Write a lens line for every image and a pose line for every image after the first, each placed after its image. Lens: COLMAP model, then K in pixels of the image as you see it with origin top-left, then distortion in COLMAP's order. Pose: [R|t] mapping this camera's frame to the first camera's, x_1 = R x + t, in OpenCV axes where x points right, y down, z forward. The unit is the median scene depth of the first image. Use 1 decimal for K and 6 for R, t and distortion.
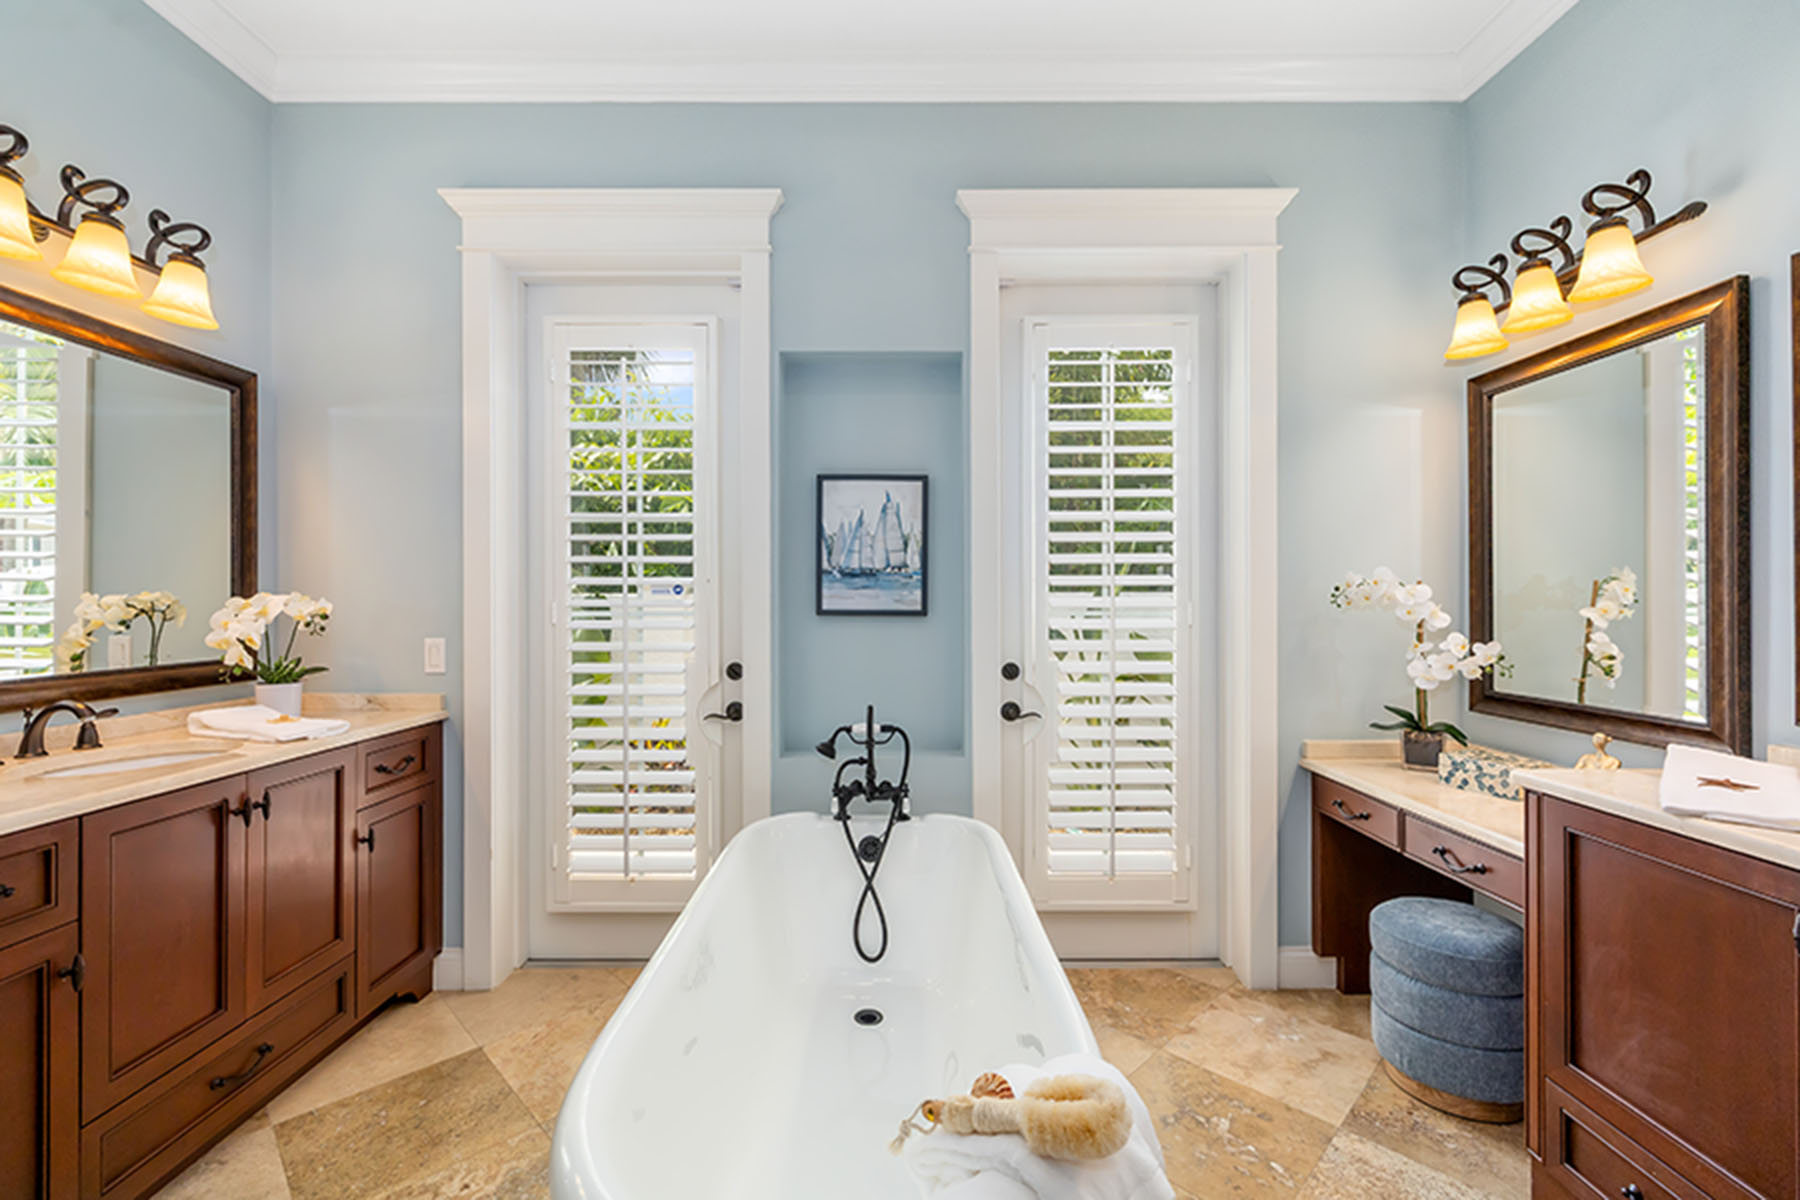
lens RADIAL K [[770.3, 0, 899.5], [0, 770.3, 606.5], [0, 0, 1]] dist [-0.003332, 0.000739]
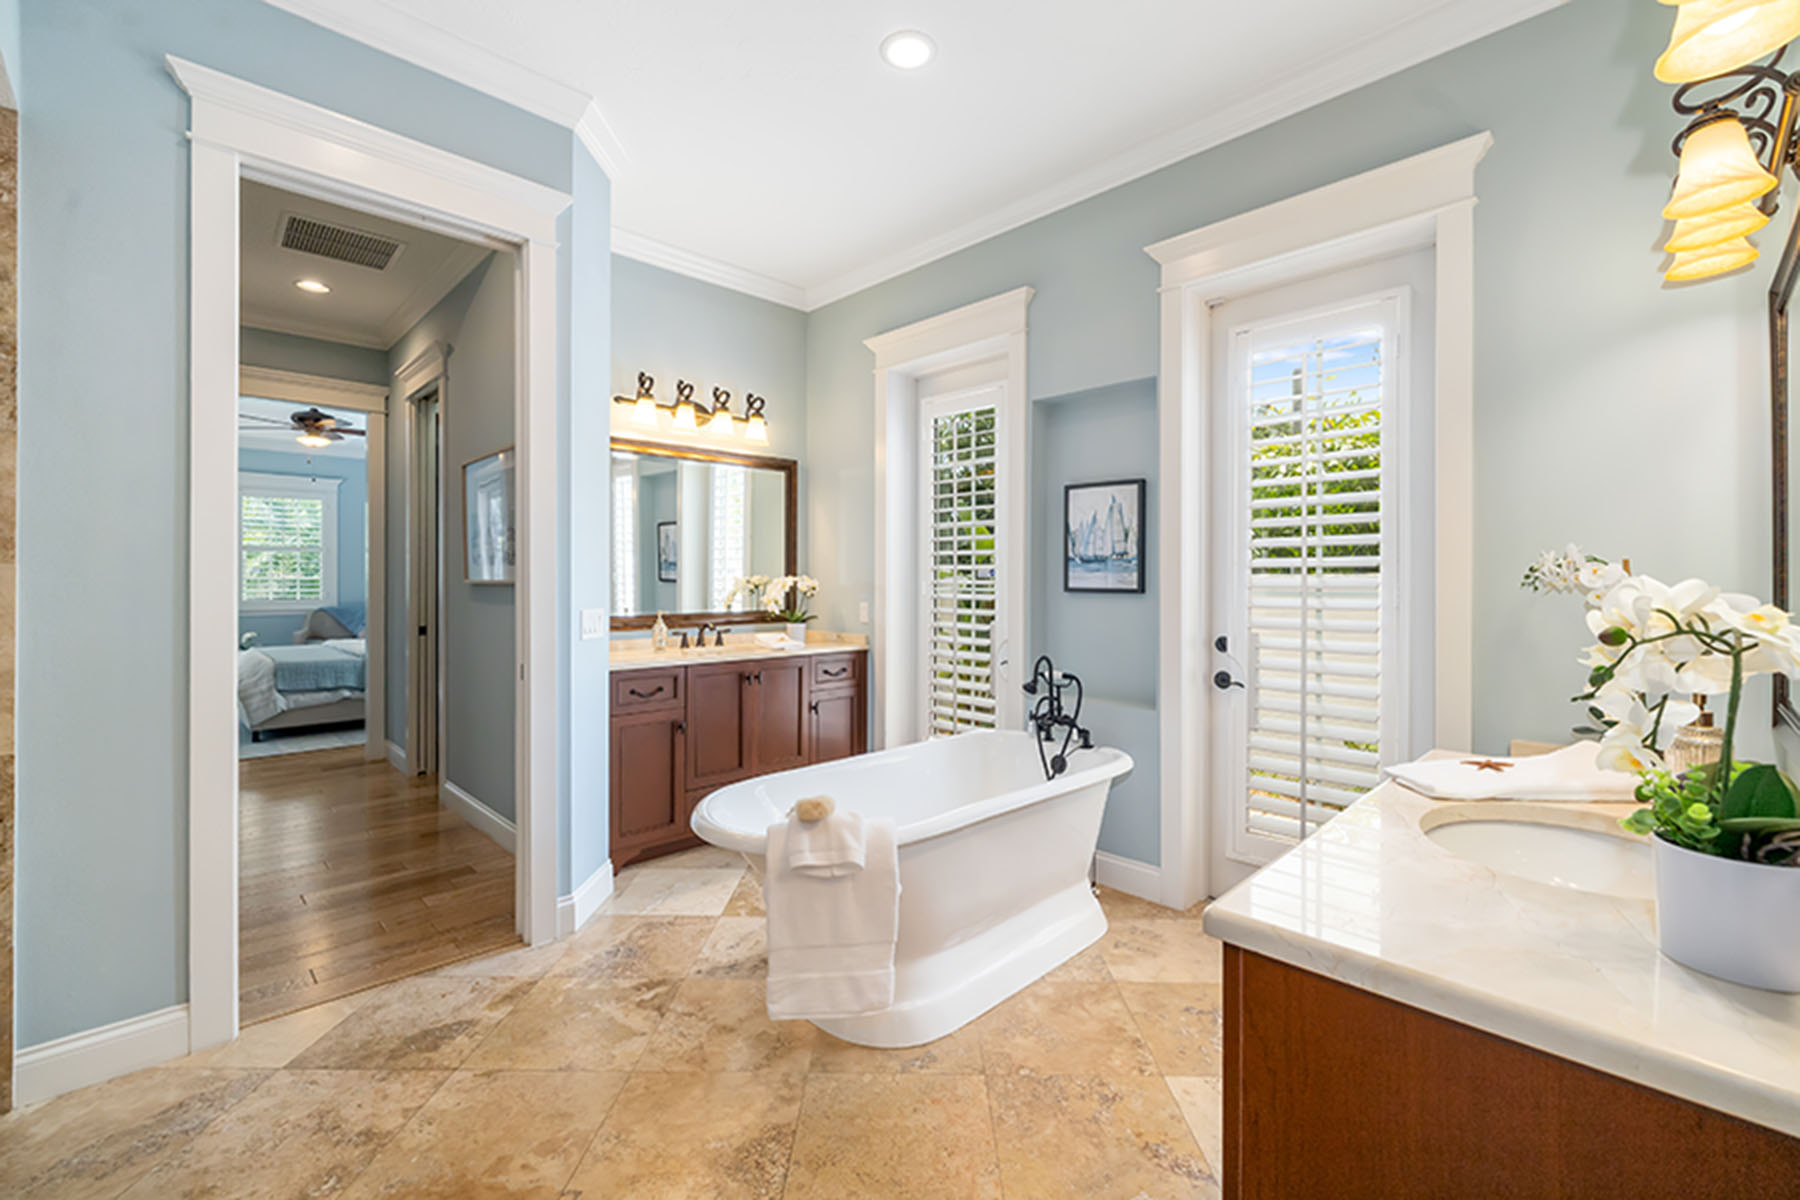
lens RADIAL K [[770.3, 0, 893.9], [0, 770.3, 584.7], [0, 0, 1]] dist [-0.003332, 0.000739]
pose [[0.690940, 0.007208, -0.722876, 0.662908], [-0.008909, 0.999959, 0.001456, -0.000244], [0.722858, 0.005434, 0.690976, -0.132157]]
